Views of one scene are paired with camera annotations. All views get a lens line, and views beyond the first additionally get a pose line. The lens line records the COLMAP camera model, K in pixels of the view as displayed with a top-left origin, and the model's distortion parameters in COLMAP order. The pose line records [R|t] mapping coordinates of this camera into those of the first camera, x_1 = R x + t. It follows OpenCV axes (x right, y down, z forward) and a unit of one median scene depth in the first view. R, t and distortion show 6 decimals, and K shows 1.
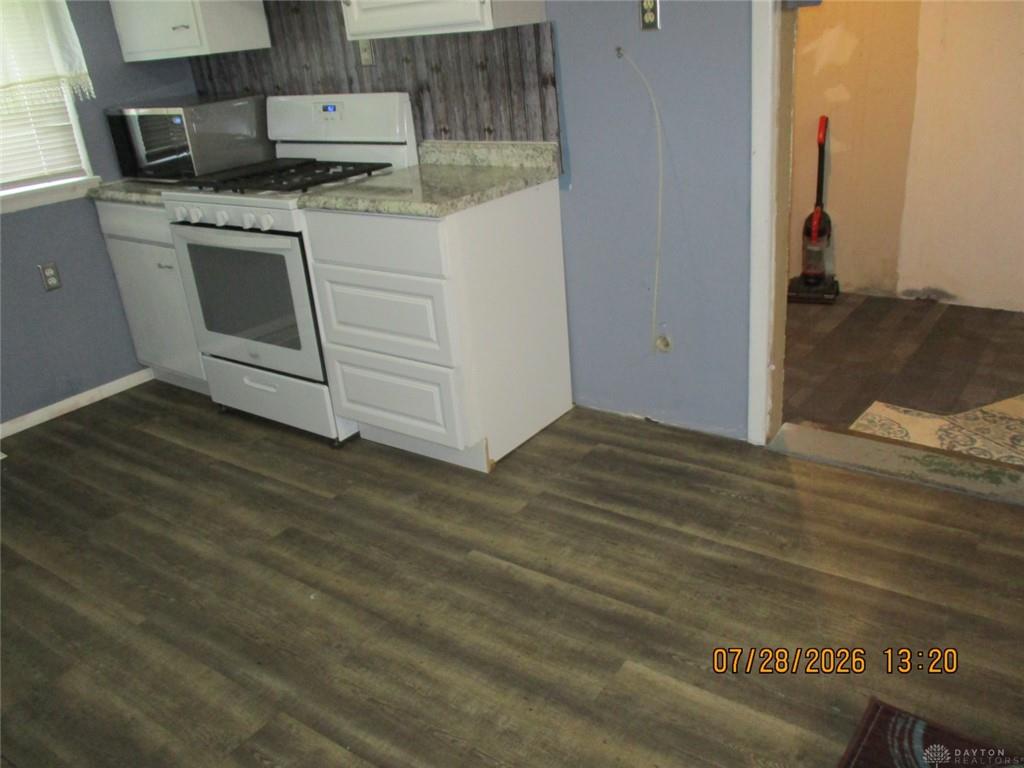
lens RADIAL K [[844.5, 0, 520.5], [0, 844.5, 375.9], [0, 0, 1]] dist [-0.021821, 0.007384]
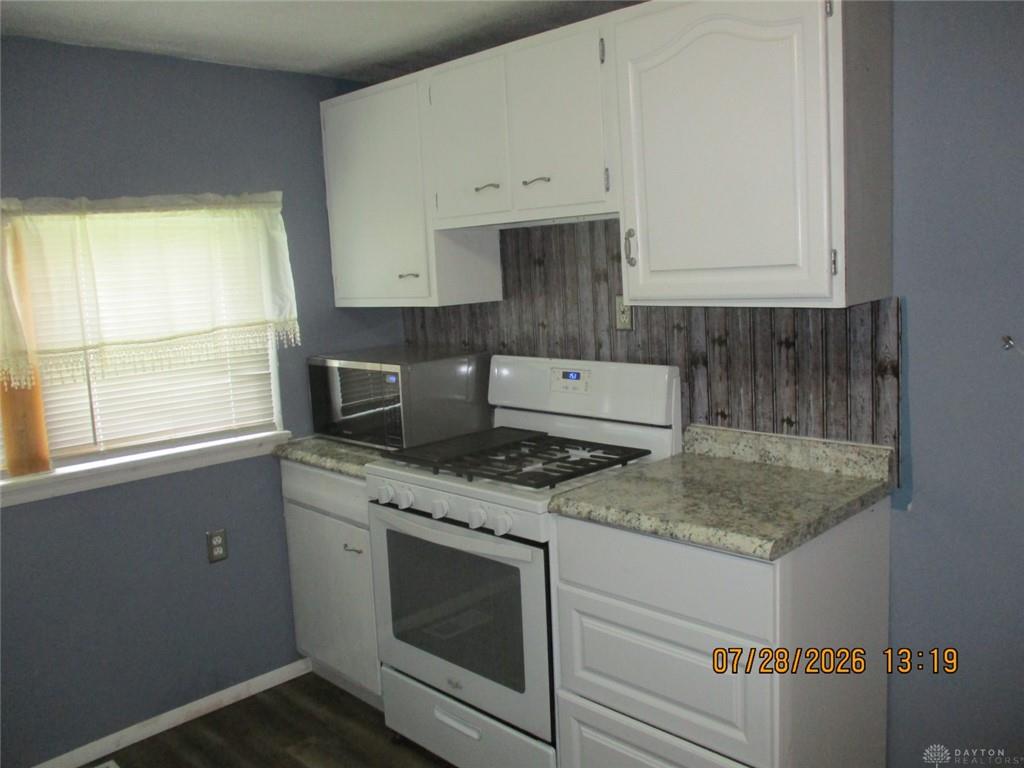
lens RADIAL K [[844.5, 0, 504.6], [0, 844.5, 386.9], [0, 0, 1]] dist [-0.021821, 0.007384]
pose [[0.986599, 0.060948, -0.151351, -0.170210], [-0.095655, 0.967540, -0.233915, -0.110102], [0.132182, 0.245258, 0.960404, 0.203527]]
